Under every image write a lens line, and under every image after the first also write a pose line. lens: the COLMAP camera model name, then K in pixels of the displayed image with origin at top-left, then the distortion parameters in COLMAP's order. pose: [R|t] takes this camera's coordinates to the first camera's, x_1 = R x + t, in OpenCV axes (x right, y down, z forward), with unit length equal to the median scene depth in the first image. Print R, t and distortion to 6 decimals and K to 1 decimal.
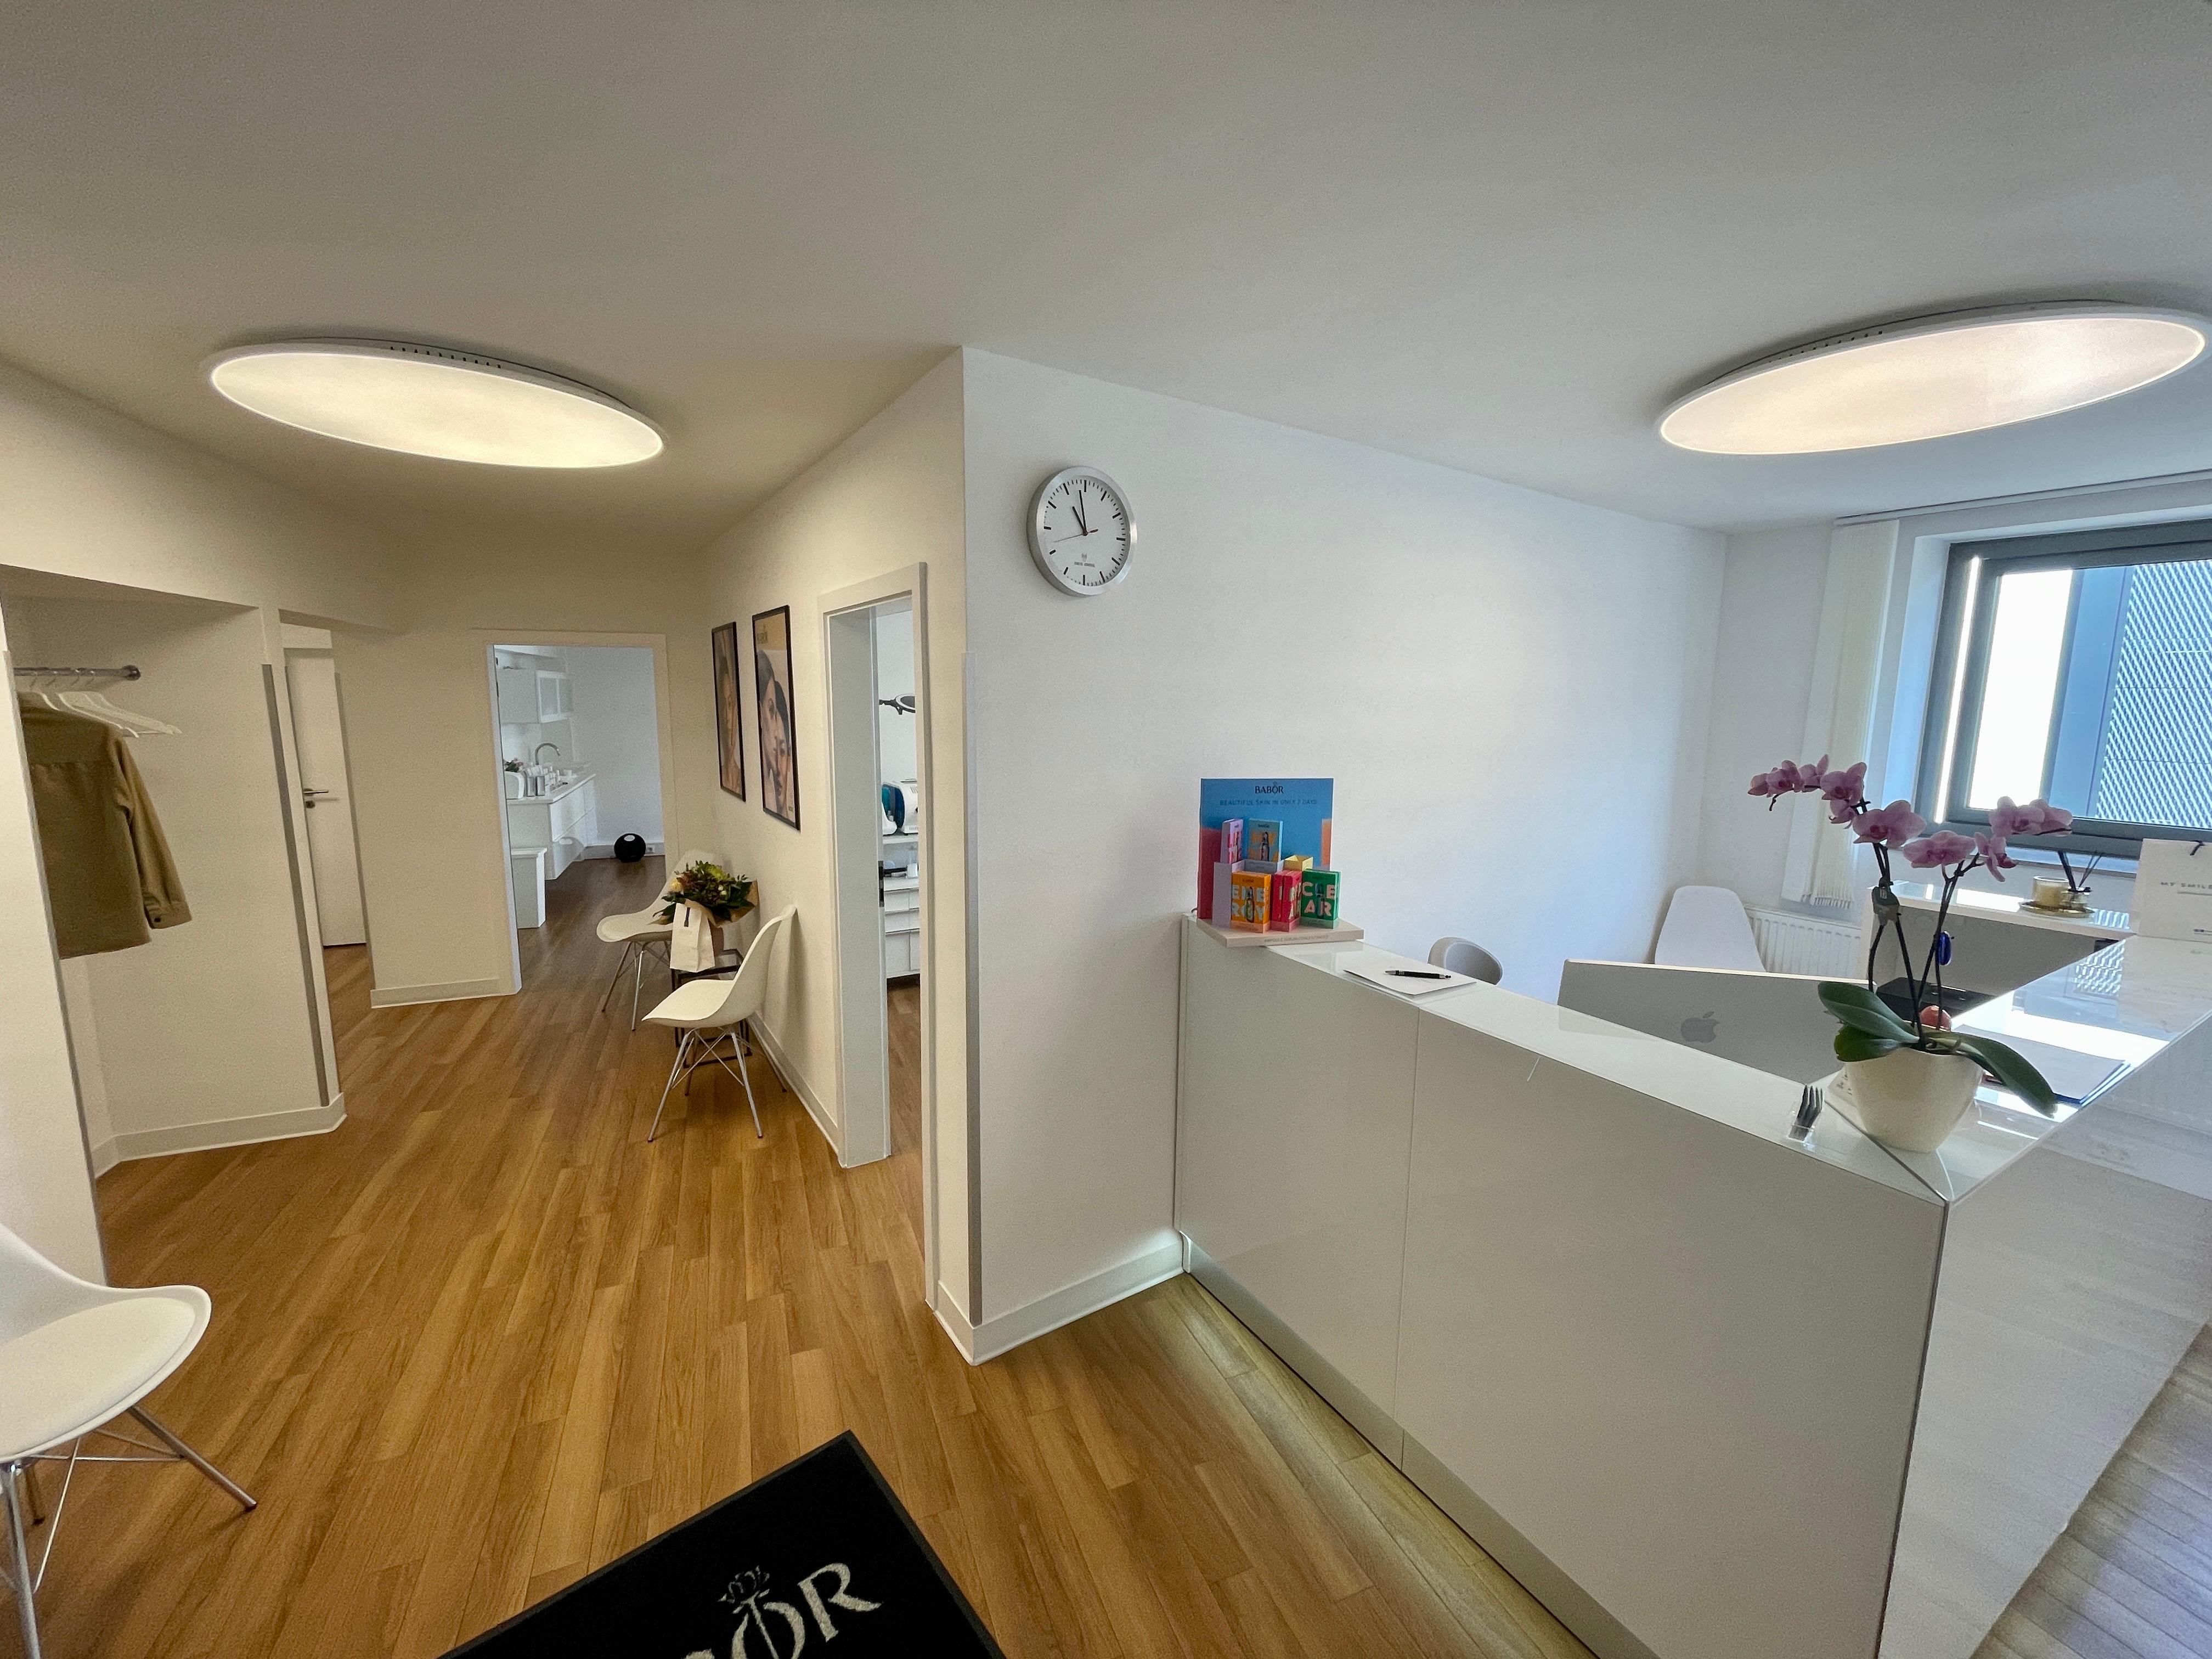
lens RADIAL K [[899.1, 0, 1094.8], [0, 899.1, 827.2], [0, 0, 1]] dist [0.002167, 0.000294]
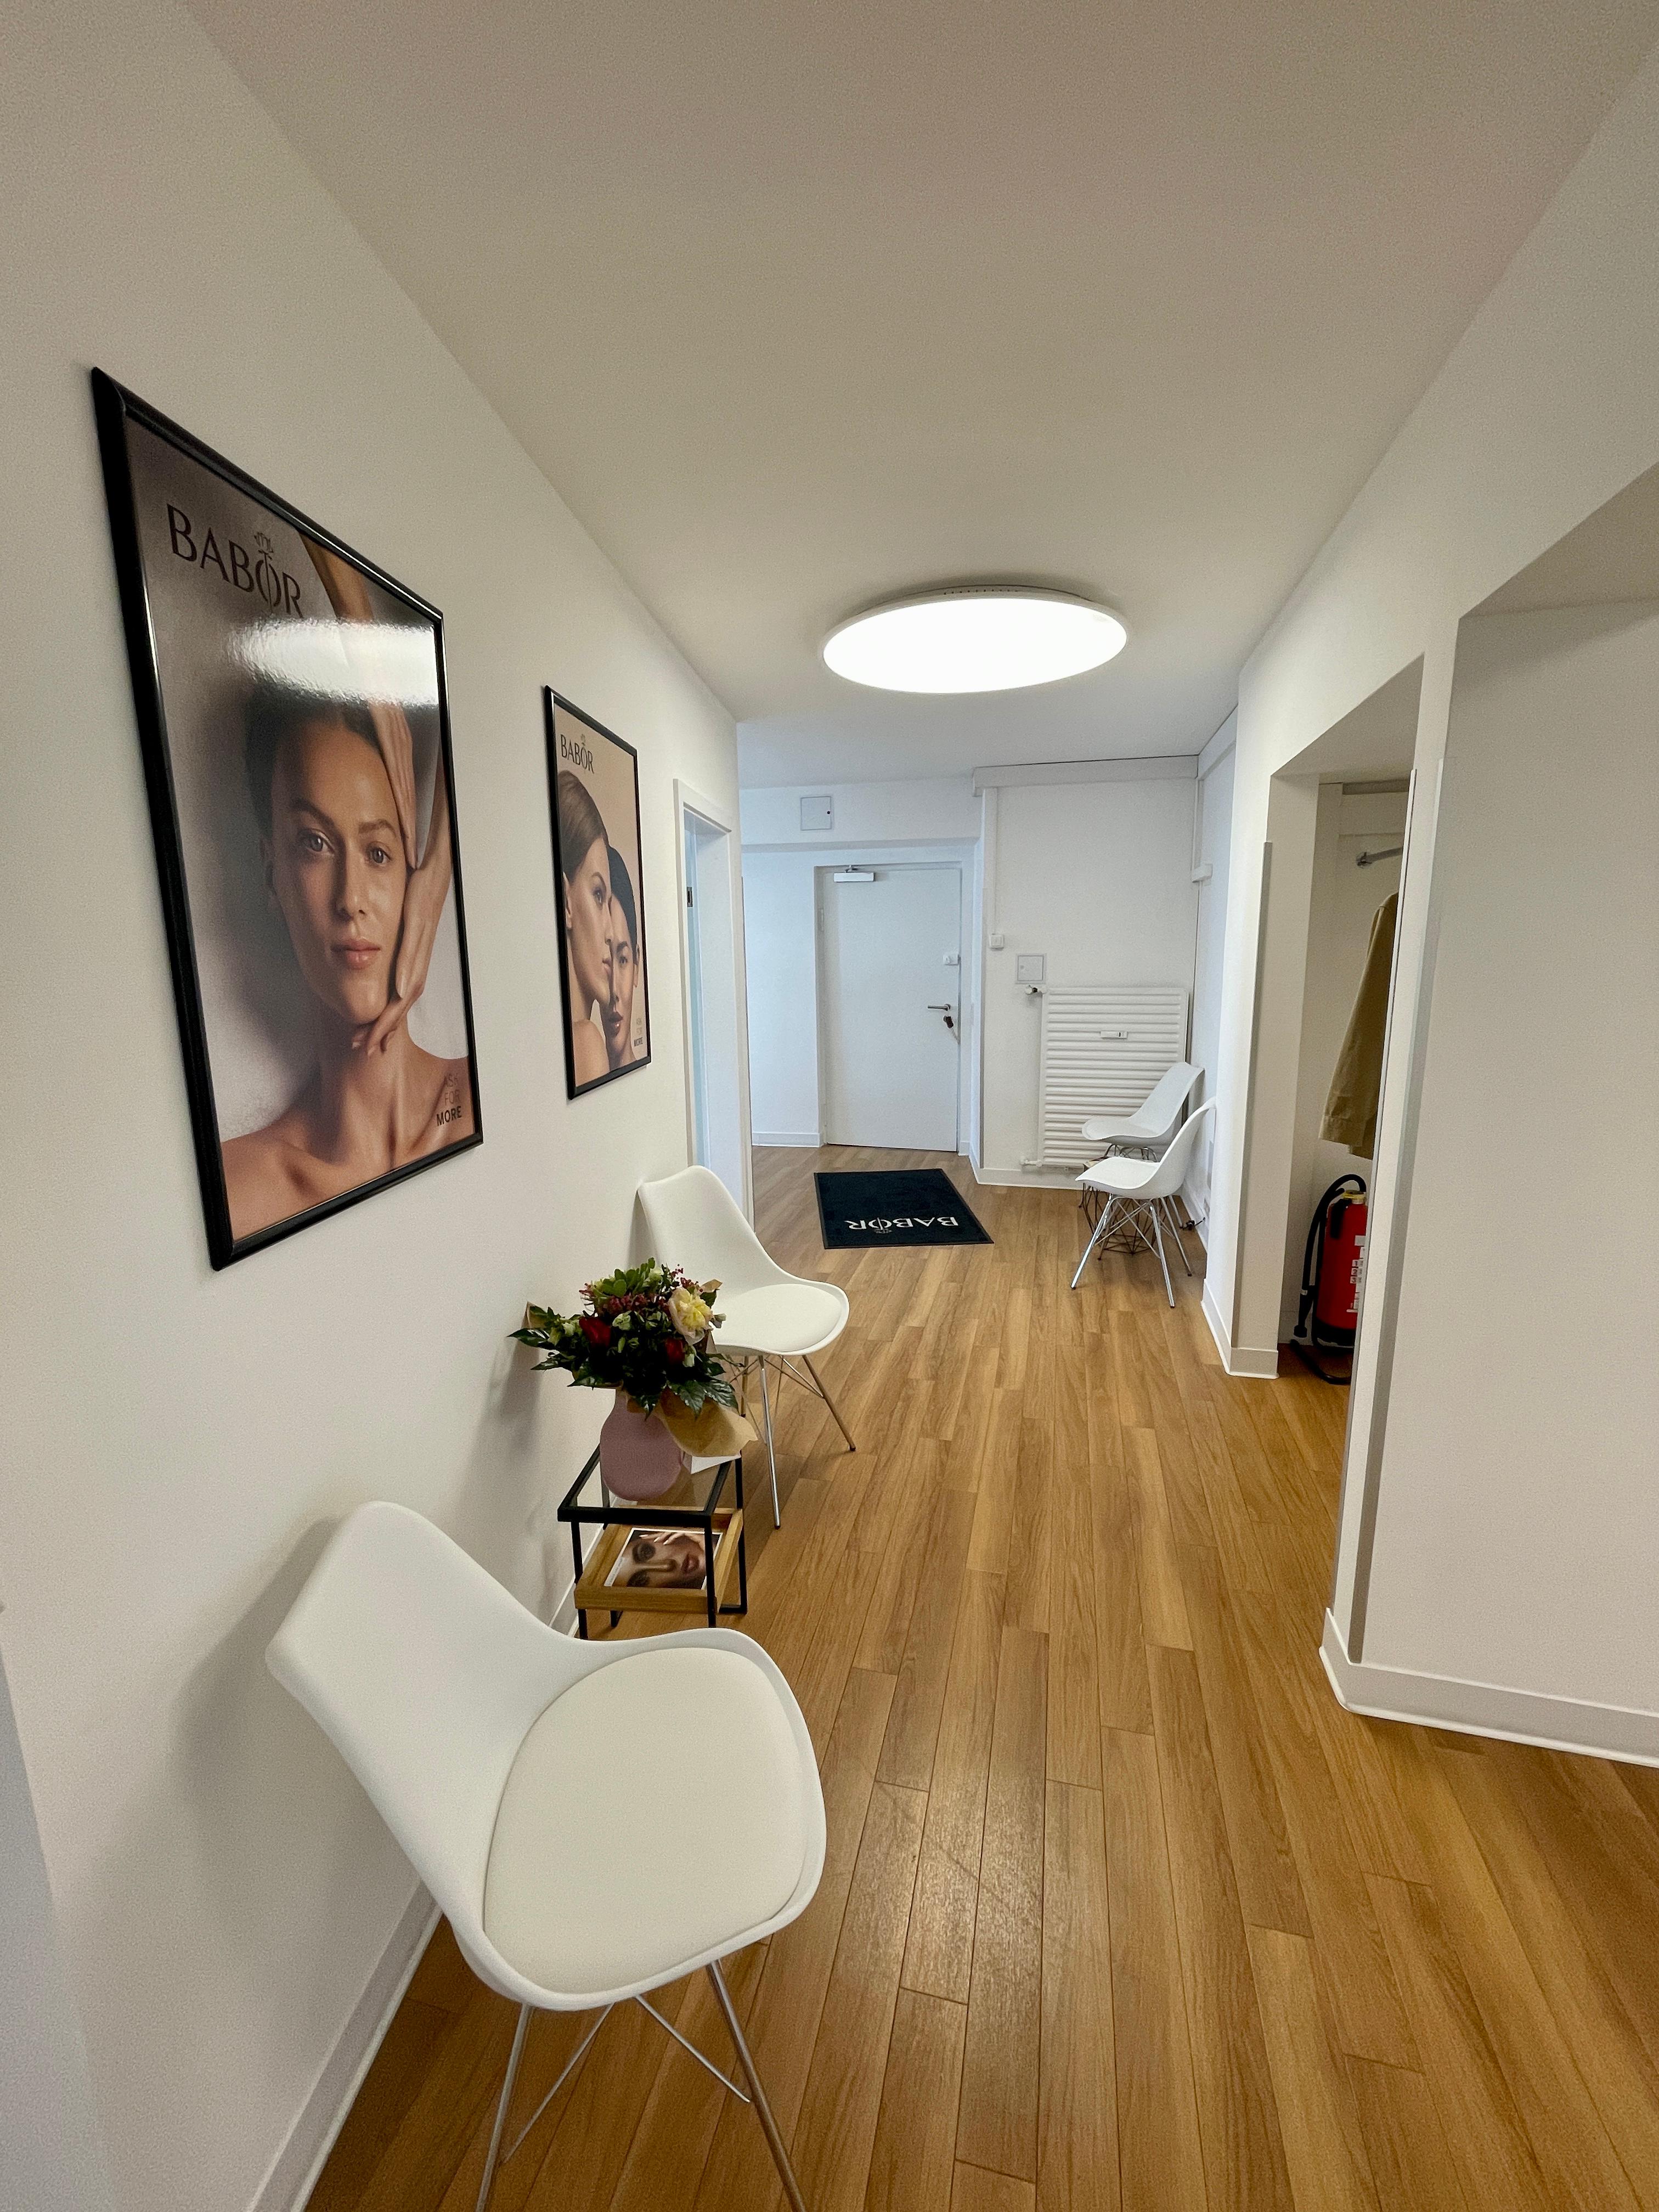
lens RADIAL K [[899.1, 0, 826.9], [0, 899.1, 1101.5], [0, 0, 1]] dist [0.002167, 0.000294]
pose [[-0.801872, -0.098248, 0.589363, -1.068724], [0.096755, 0.952018, 0.290345, -0.201548], [-0.589610, 0.289843, -0.753891, 1.785311]]
